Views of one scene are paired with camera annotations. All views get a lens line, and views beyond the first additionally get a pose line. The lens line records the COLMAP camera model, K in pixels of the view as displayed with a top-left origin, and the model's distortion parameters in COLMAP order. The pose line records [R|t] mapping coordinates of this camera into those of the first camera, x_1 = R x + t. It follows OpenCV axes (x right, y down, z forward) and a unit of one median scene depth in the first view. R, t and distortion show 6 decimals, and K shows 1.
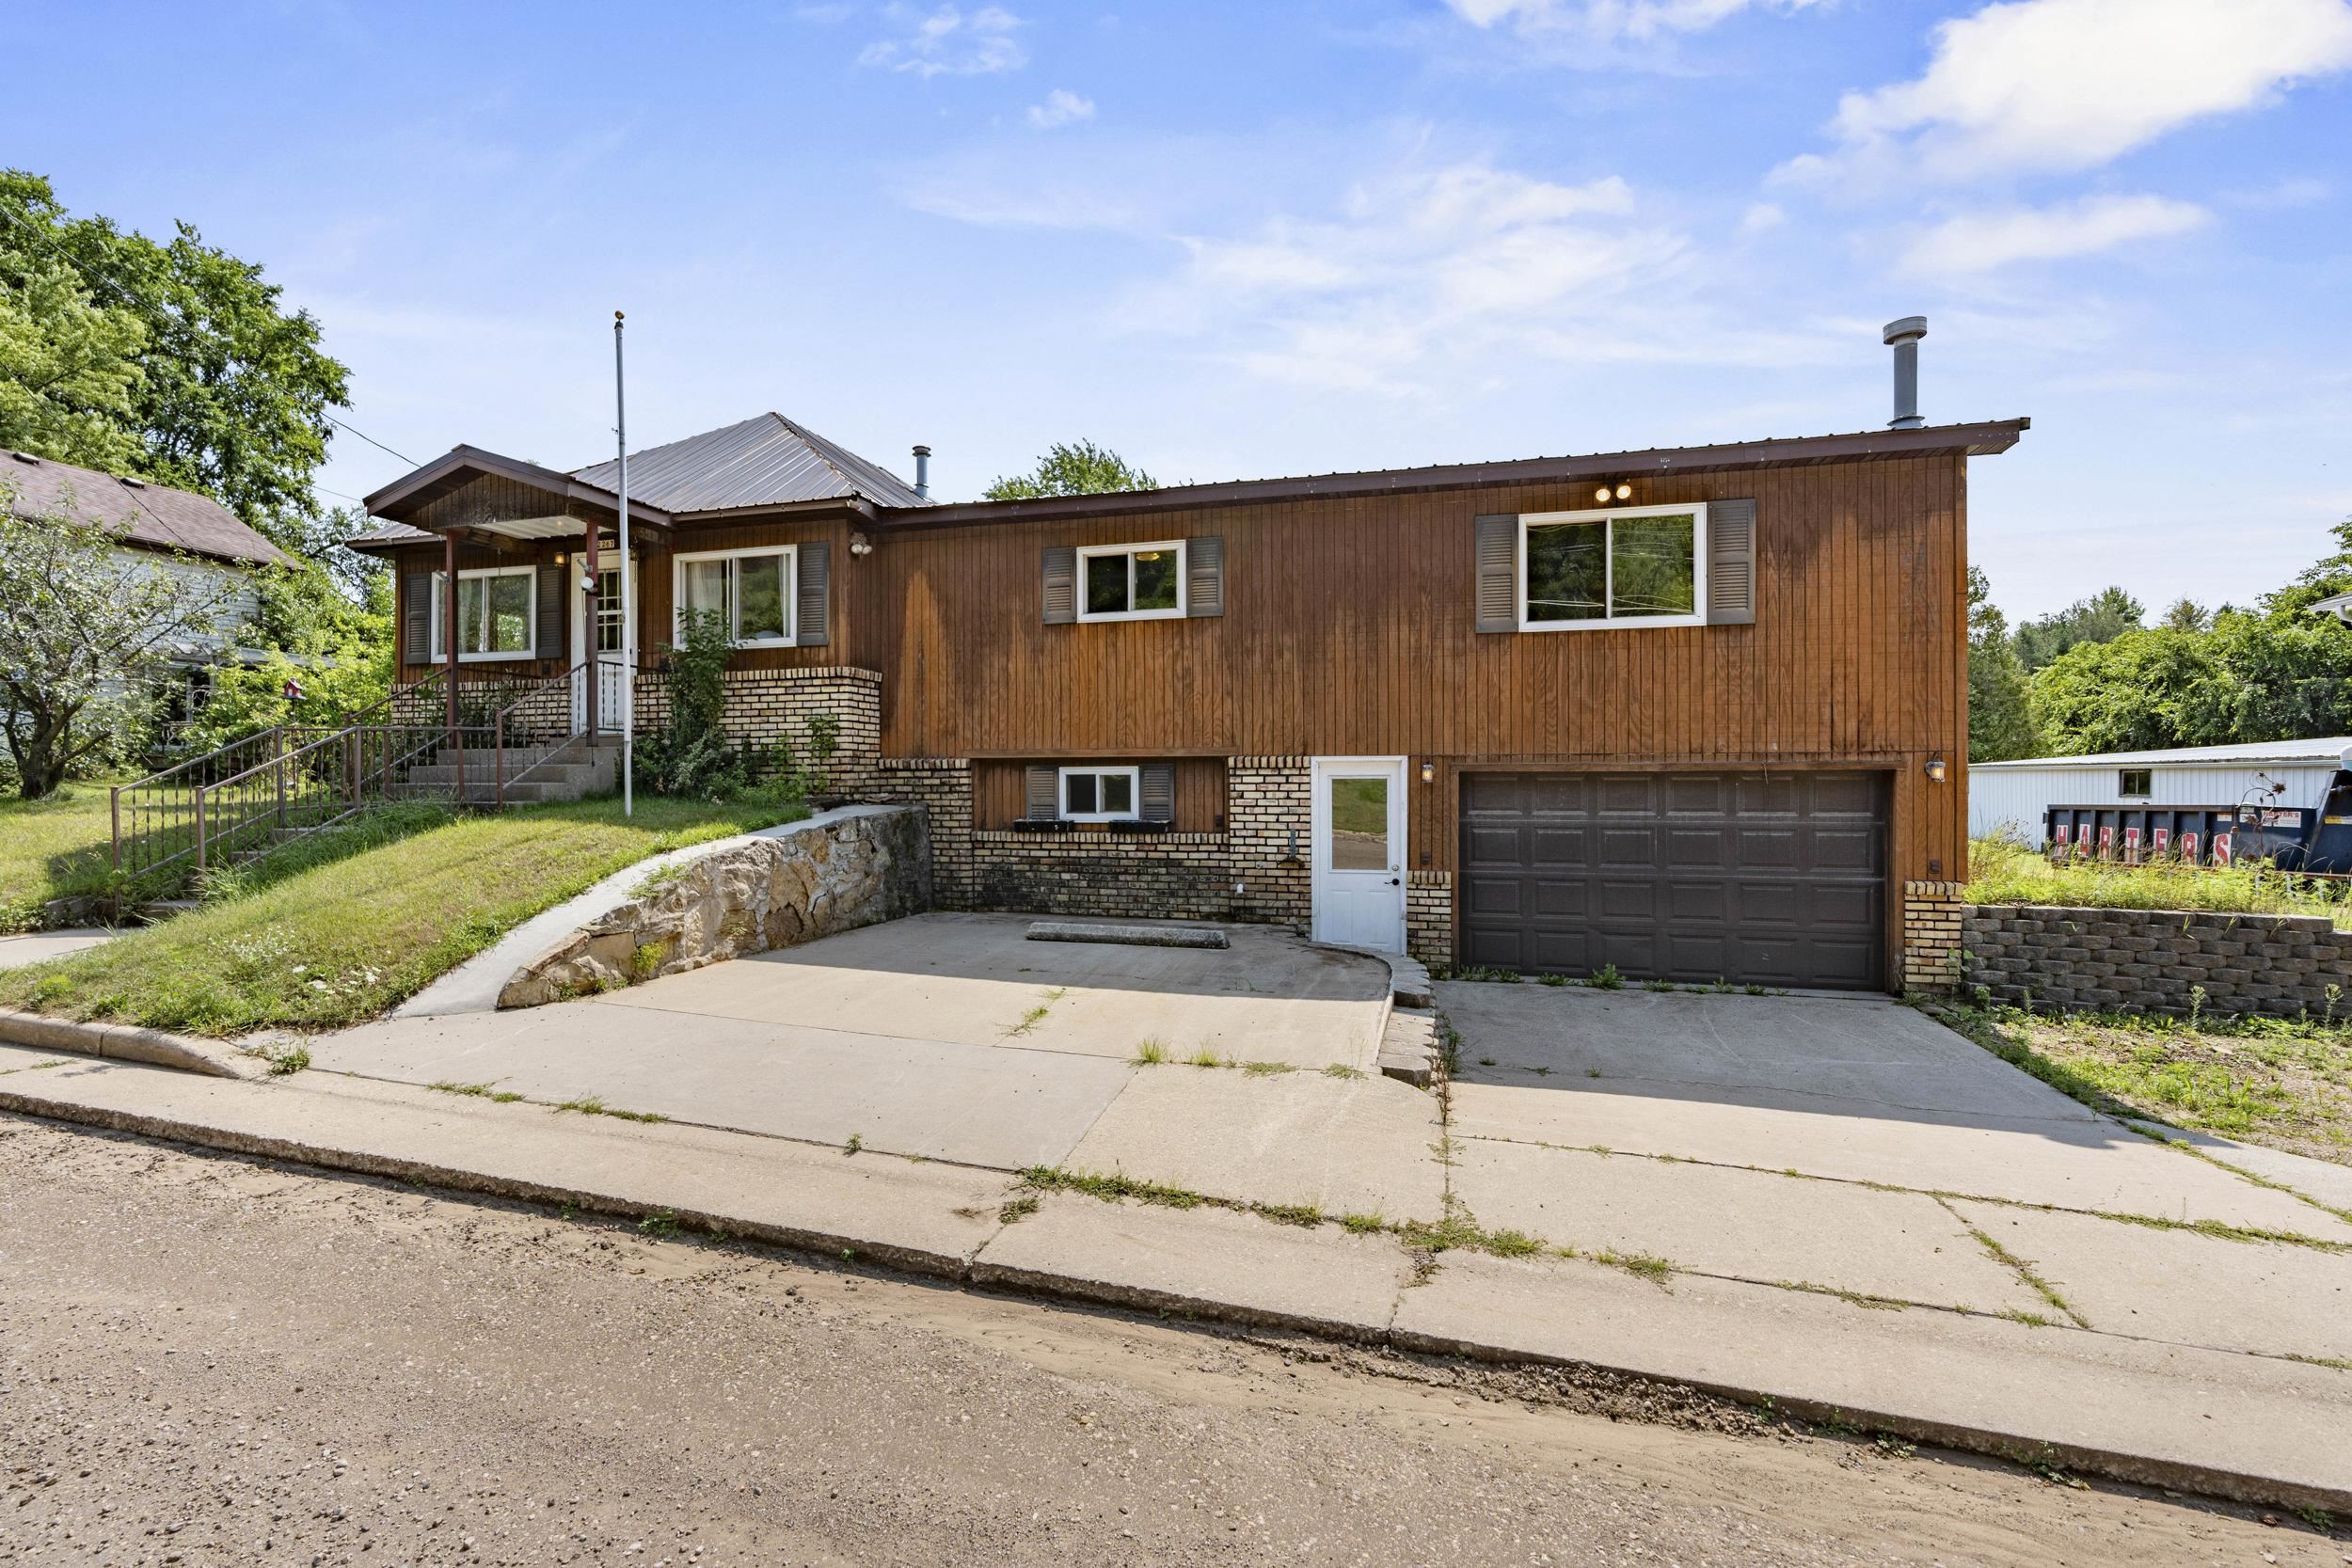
lens RADIAL K [[1053.5, 0, 1166.8], [0, 1053.5, 780.7], [0, 0, 1]] dist [-0.008955, 0.004968]
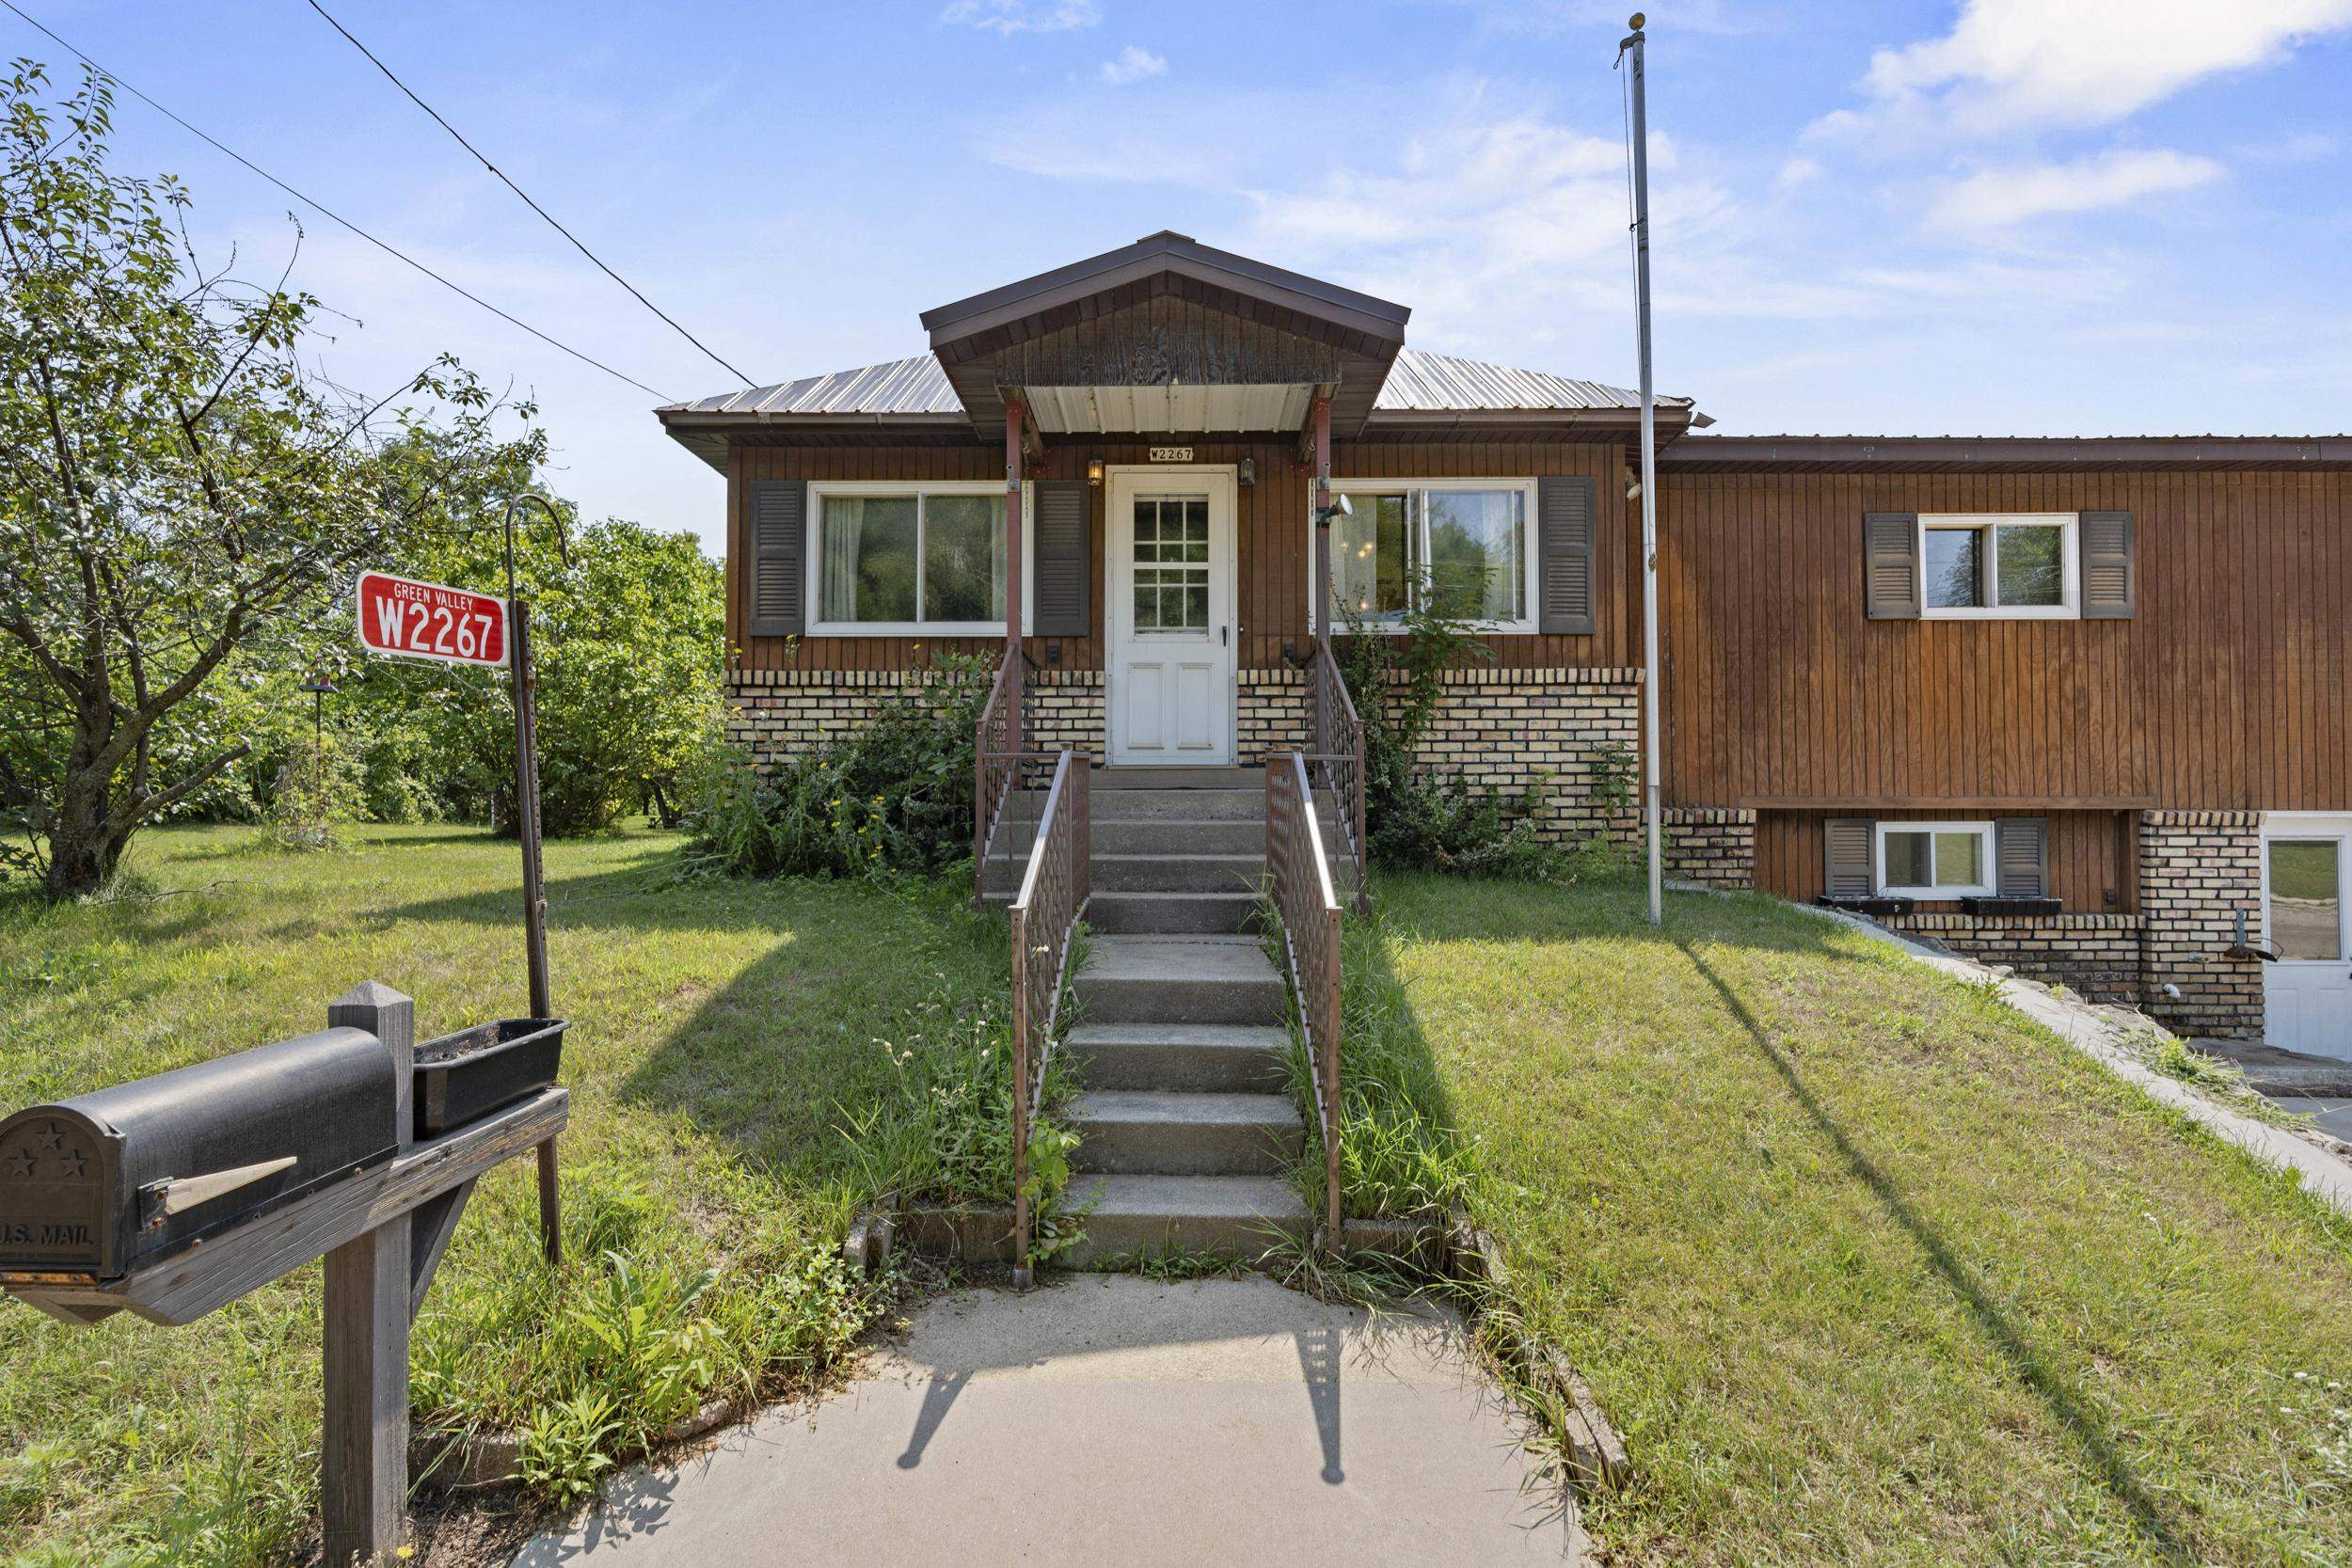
lens RADIAL K [[1053.5, 0, 1166.8], [0, 1053.5, 780.7], [0, 0, 1]] dist [-0.008955, 0.004968]
pose [[0.965590, 0.009542, 0.259894, -0.809502], [-0.003545, 0.999717, -0.023534, -0.024165], [-0.260045, 0.021803, 0.965350, 0.481546]]
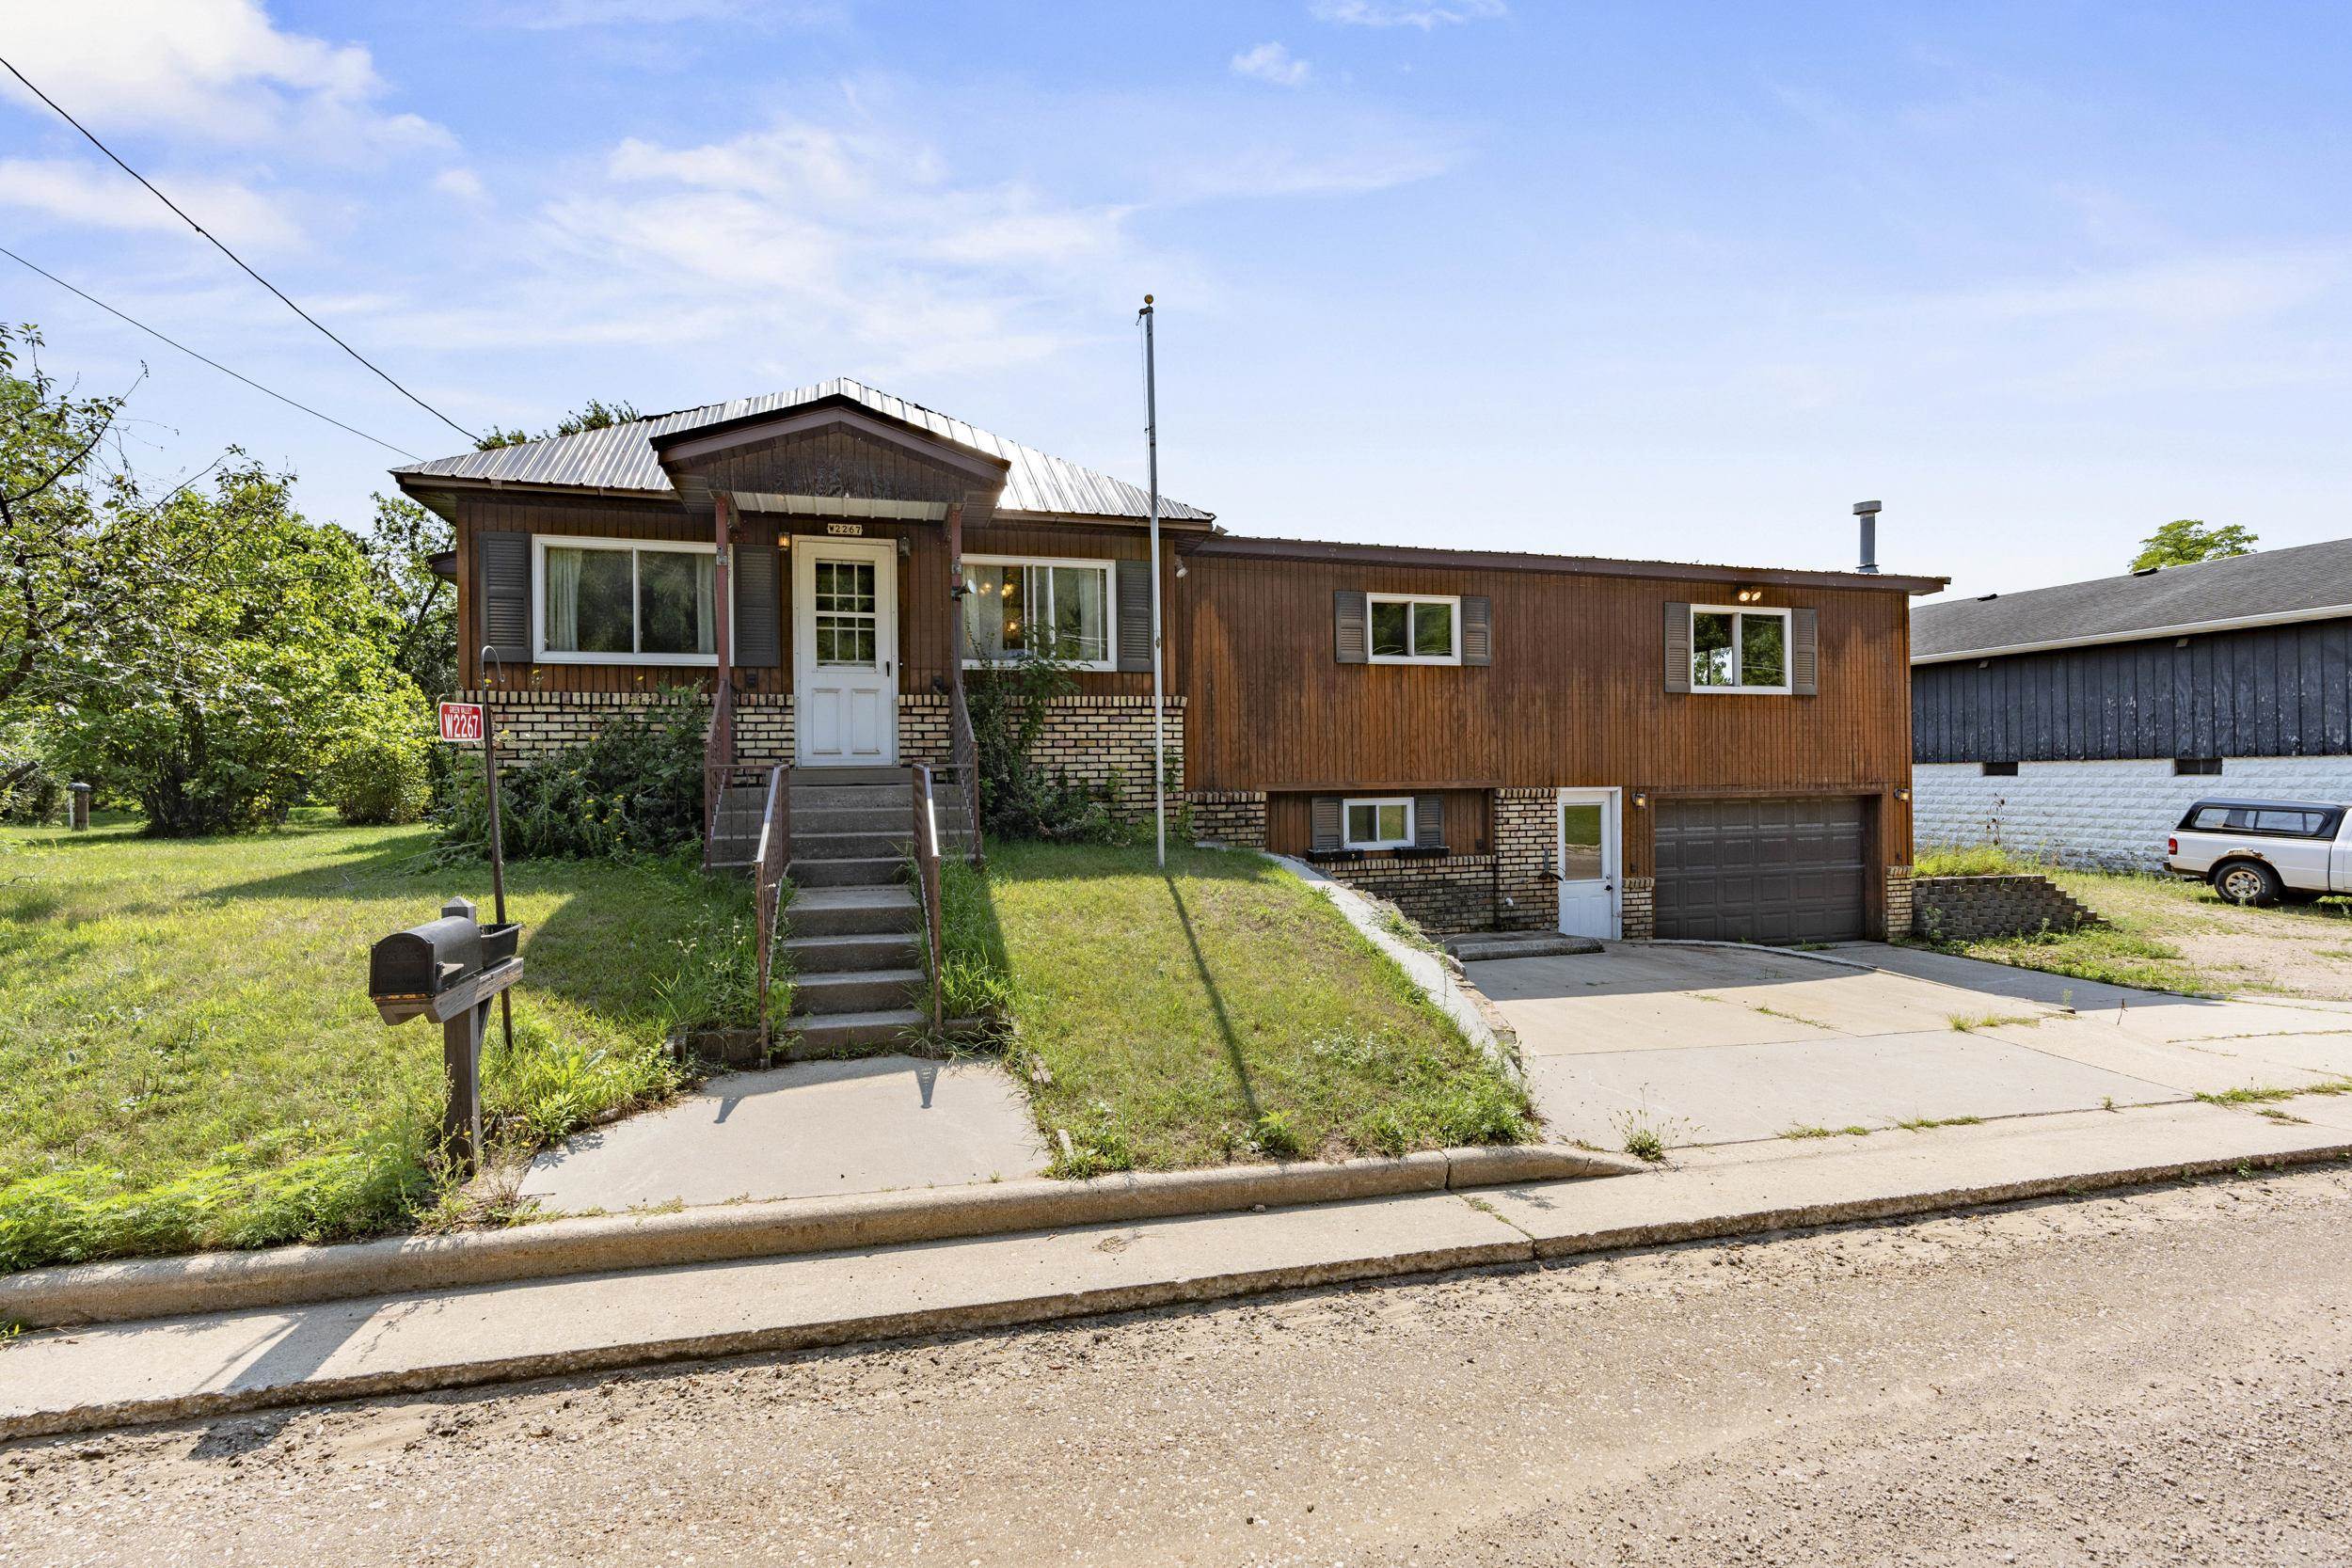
lens RADIAL K [[1053.5, 0, 1166.8], [0, 1053.5, 780.7], [0, 0, 1]] dist [-0.008955, 0.004968]
pose [[0.847599, -0.007701, 0.530581, -0.879206], [0.010650, 0.999940, -0.002501, -0.032818], [-0.530530, 0.007770, 0.847631, 0.219656]]
